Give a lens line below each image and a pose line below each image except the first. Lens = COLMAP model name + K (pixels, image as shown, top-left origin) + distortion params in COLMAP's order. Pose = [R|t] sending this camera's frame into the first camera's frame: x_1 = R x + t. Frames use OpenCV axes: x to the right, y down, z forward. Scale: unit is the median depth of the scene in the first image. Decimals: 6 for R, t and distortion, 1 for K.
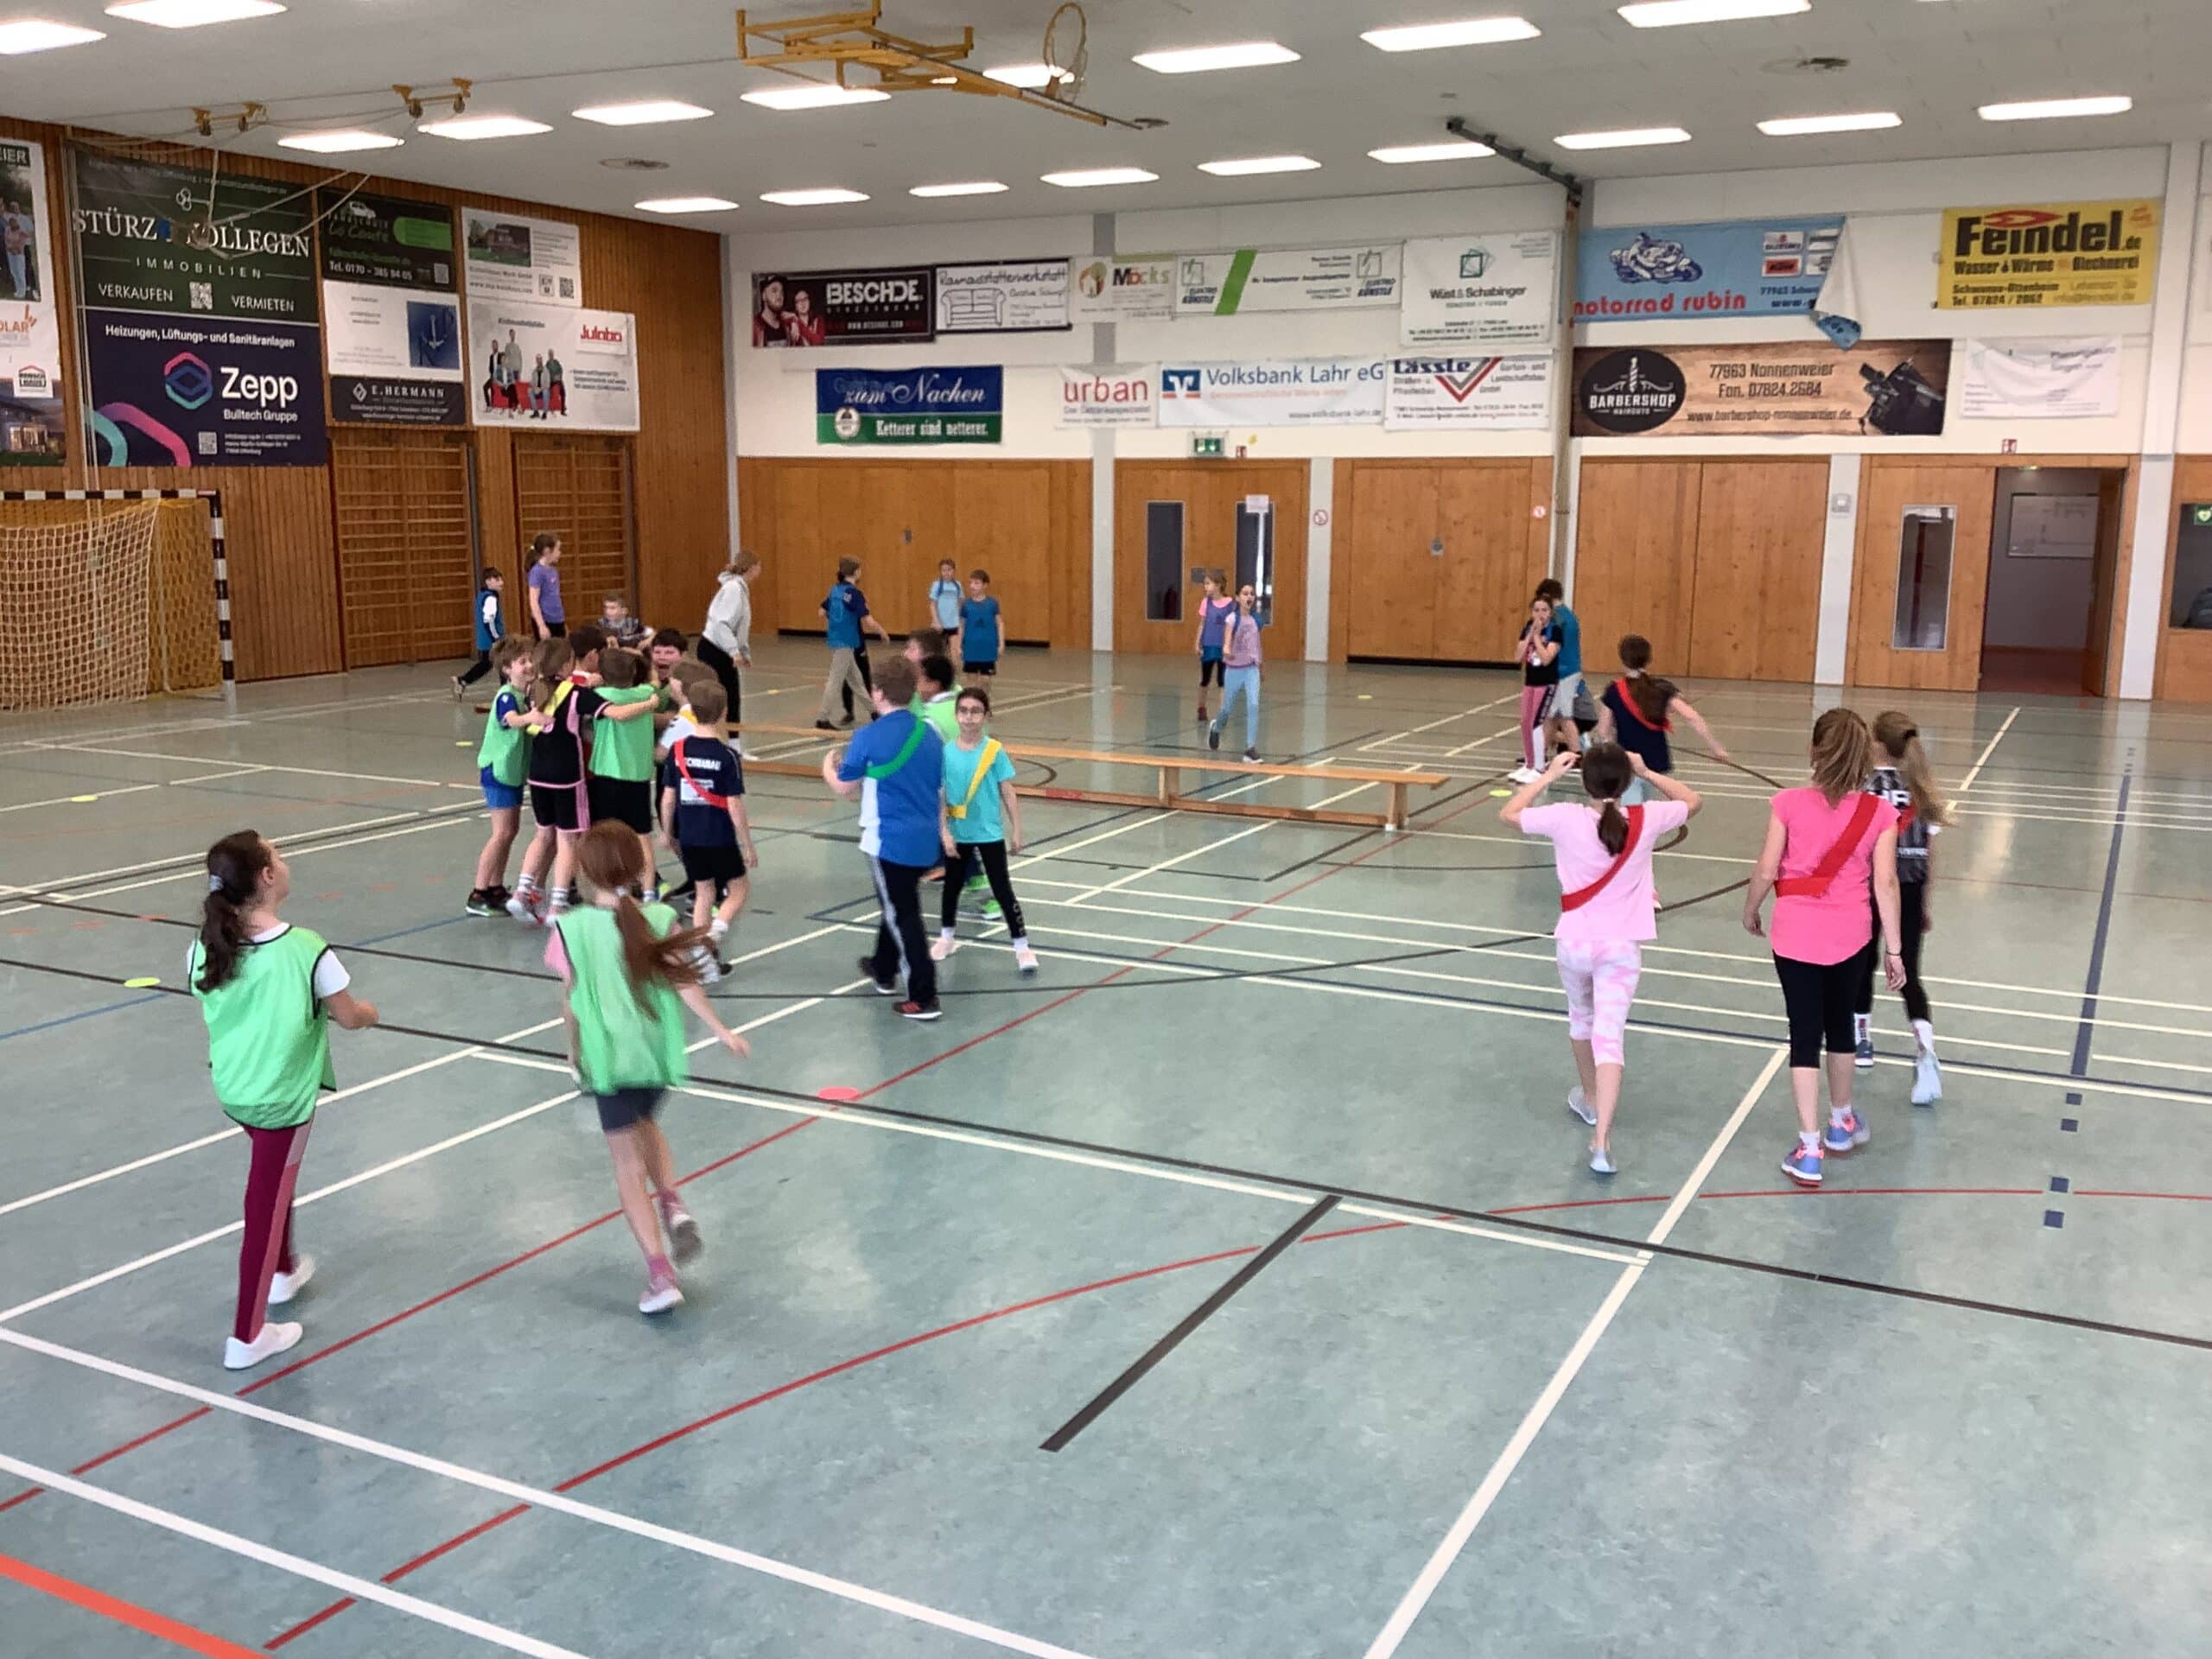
lens RADIAL K [[1989.8, 0, 1106.5], [0, 1989.8, 853.2], [0, 0, 1]] dist [0.153377, -0.331352]
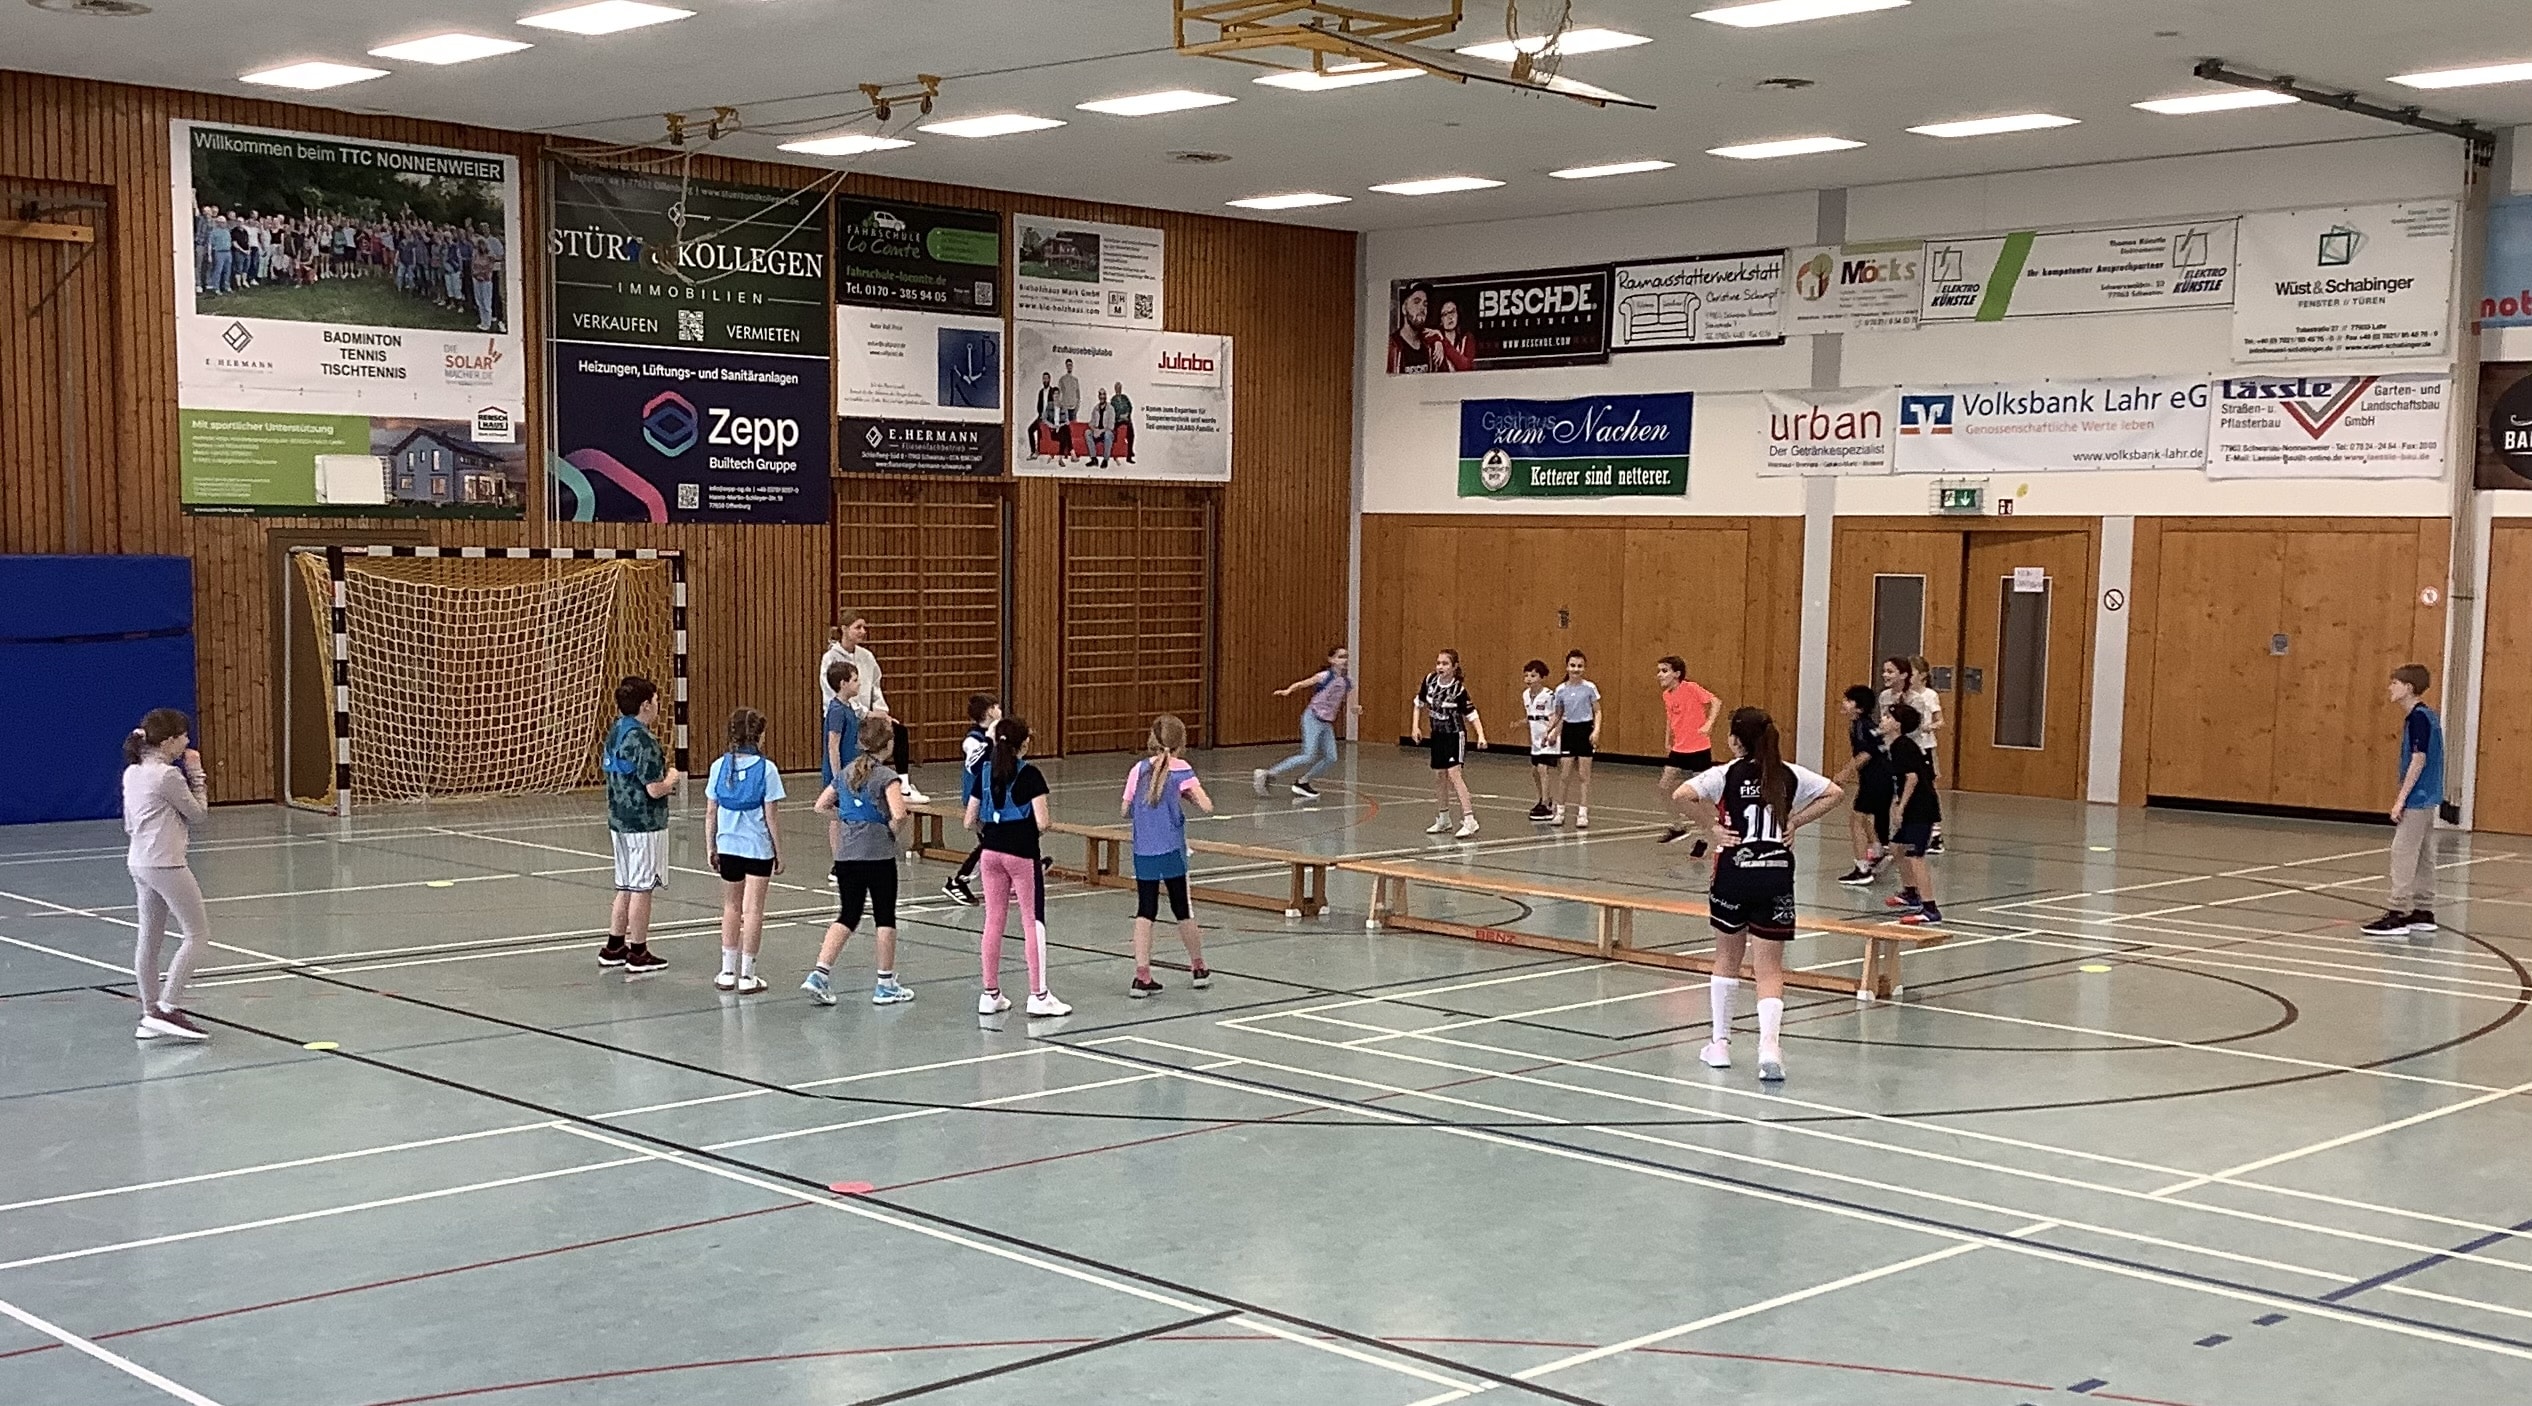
lens RADIAL K [[2918.3, 0, 1186.5], [0, 2918.3, 856.4], [0, 0, 1]] dist [0.174403, -0.394479]
pose [[0.946200, 0.044577, -0.320497, 0.142255], [-0.069619, 0.995315, -0.067099, 0.015469], [0.316005, 0.085801, 0.944870, -0.082131]]
